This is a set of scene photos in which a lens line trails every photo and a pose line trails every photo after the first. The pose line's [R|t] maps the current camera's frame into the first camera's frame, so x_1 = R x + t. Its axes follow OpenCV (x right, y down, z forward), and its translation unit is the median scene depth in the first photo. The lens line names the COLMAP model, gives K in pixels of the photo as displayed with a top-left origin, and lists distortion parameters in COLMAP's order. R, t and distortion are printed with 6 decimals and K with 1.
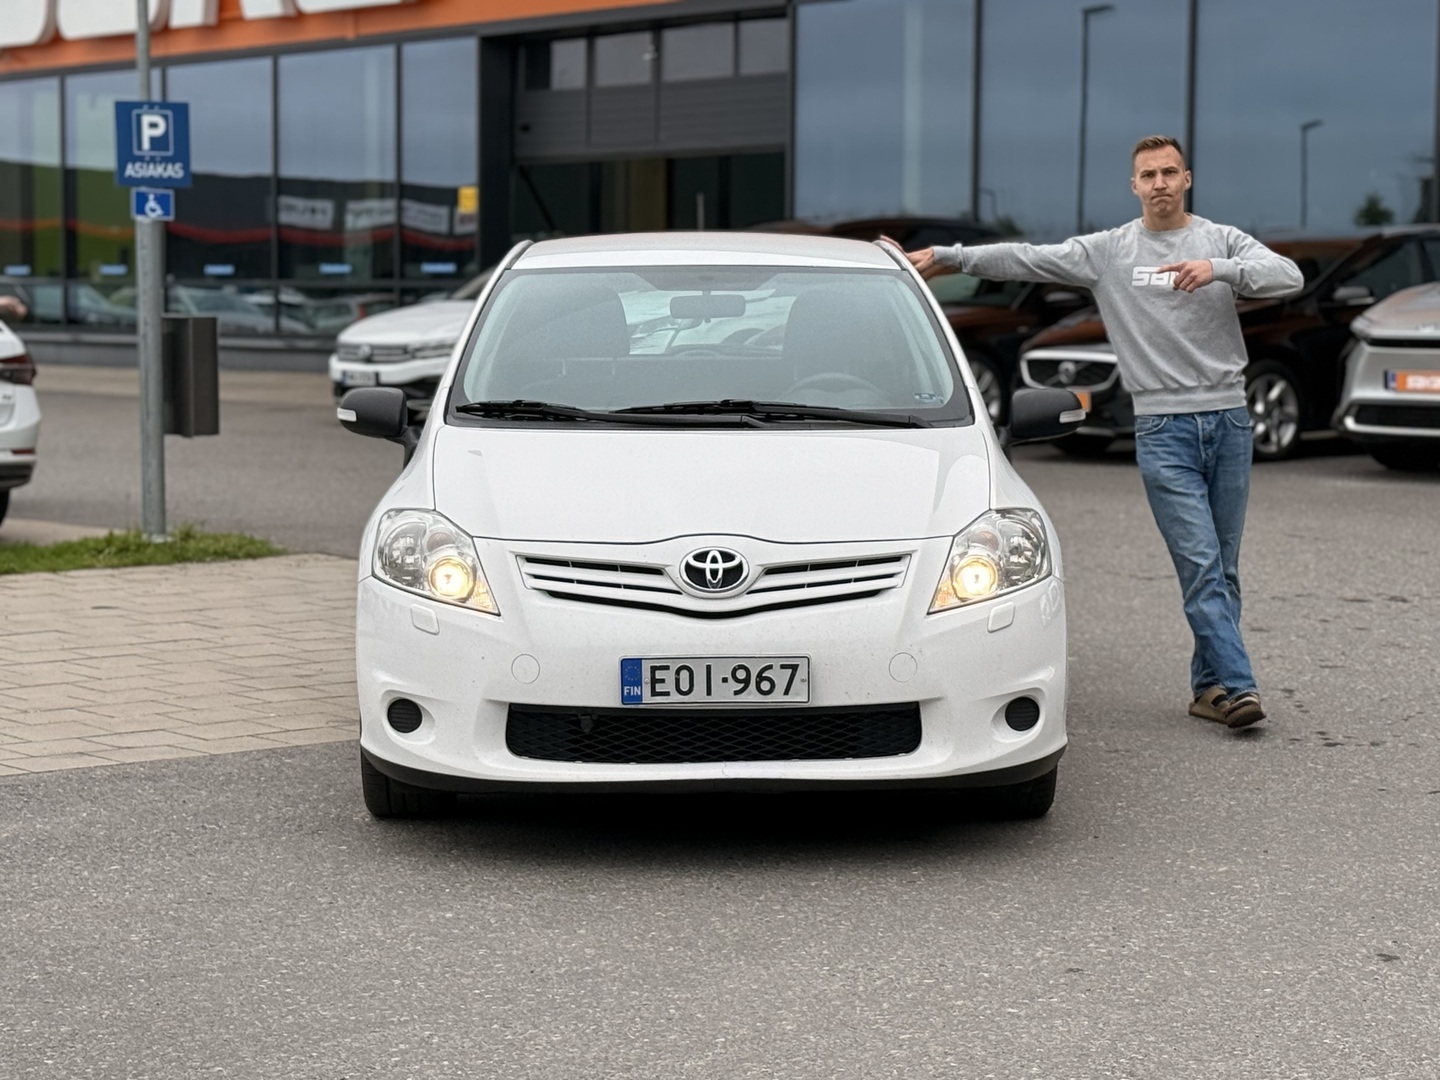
lens RADIAL K [[3264.6, 0, 720.0], [0, 3264.6, 540.0], [0, 0, 1]] dist [0.067499, 0.354028]
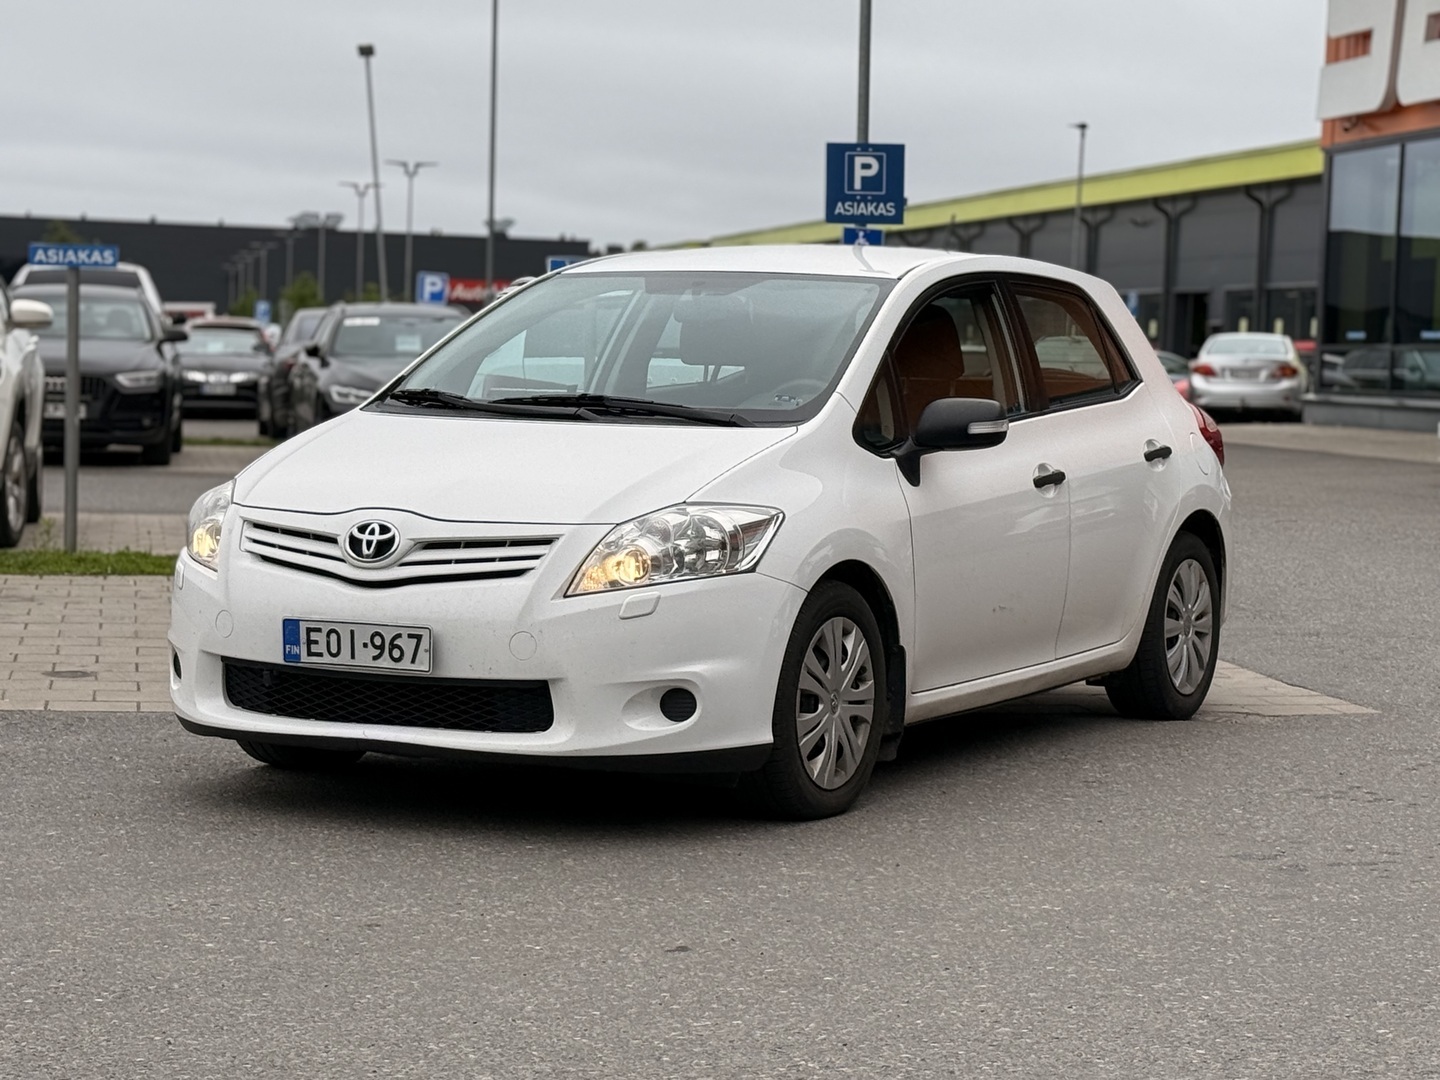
lens RADIAL K [[3264.6, 0, 720.0], [0, 3264.6, 540.0], [0, 0, 1]] dist [0.067499, 0.354028]
pose [[0.876252, 0.049490, -0.479304, 0.602166], [-0.061233, 0.998084, -0.008888, 0.011166], [0.477946, 0.037137, 0.877604, 0.124535]]
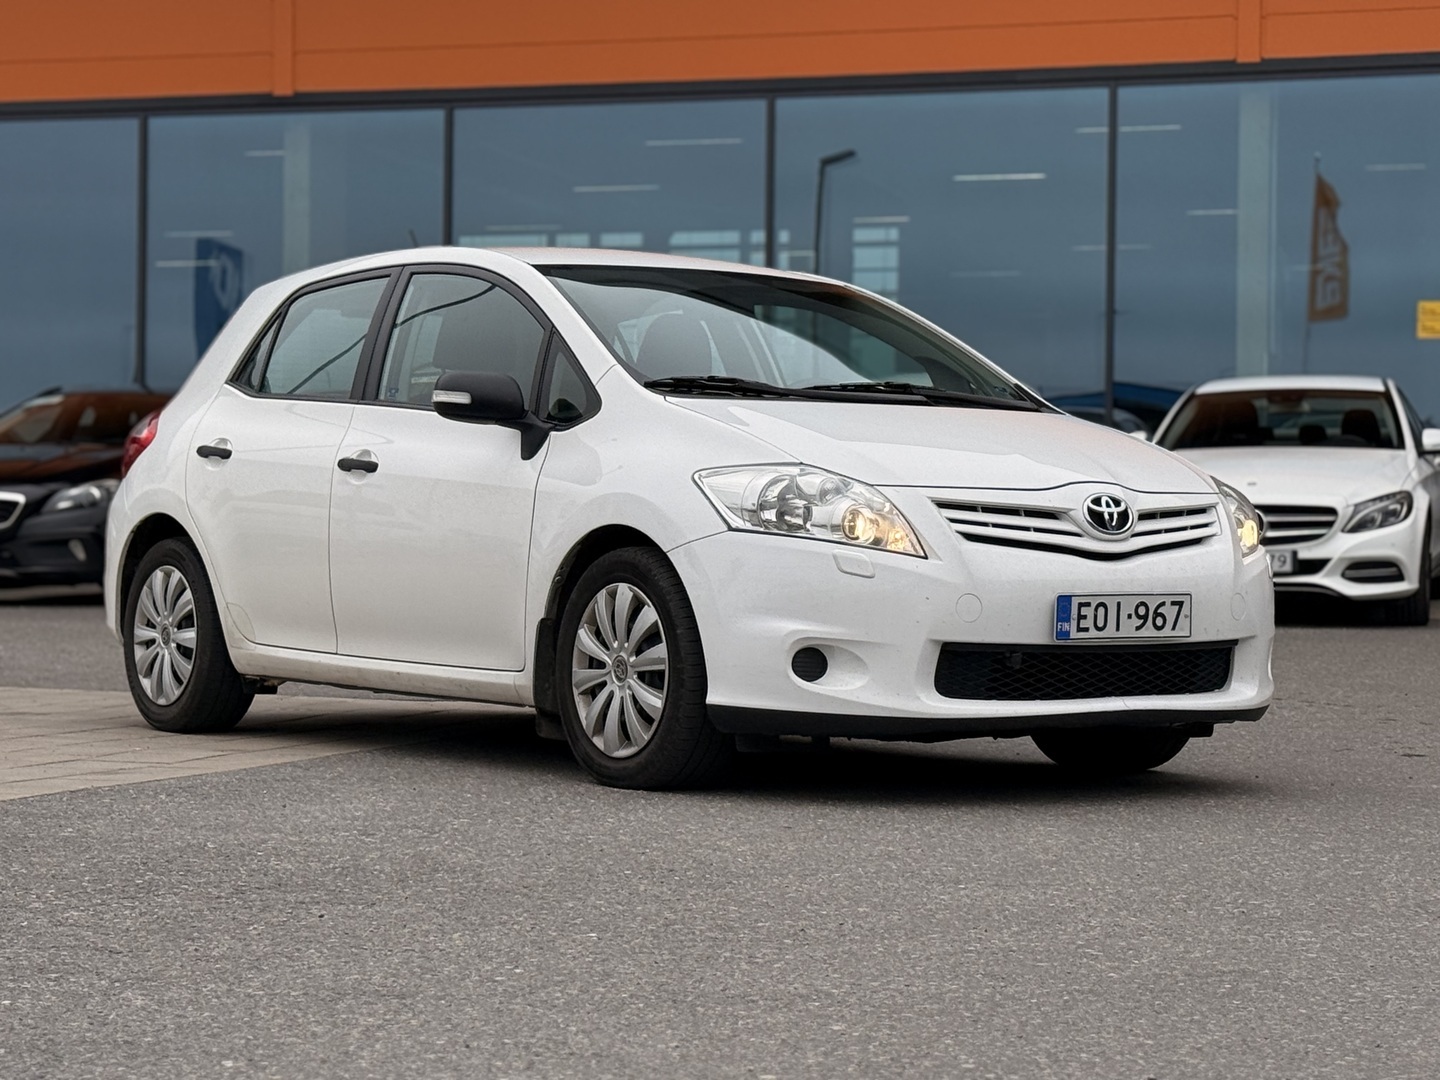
lens RADIAL K [[3264.6, 0, 720.0], [0, 3264.6, 540.0], [0, 0, 1]] dist [0.067499, 0.354028]
pose [[0.828001, 0.010274, 0.560632, -0.697517], [0.033756, 0.997105, -0.068127, 0.085270], [-0.559709, 0.075334, 0.825258, 0.195684]]
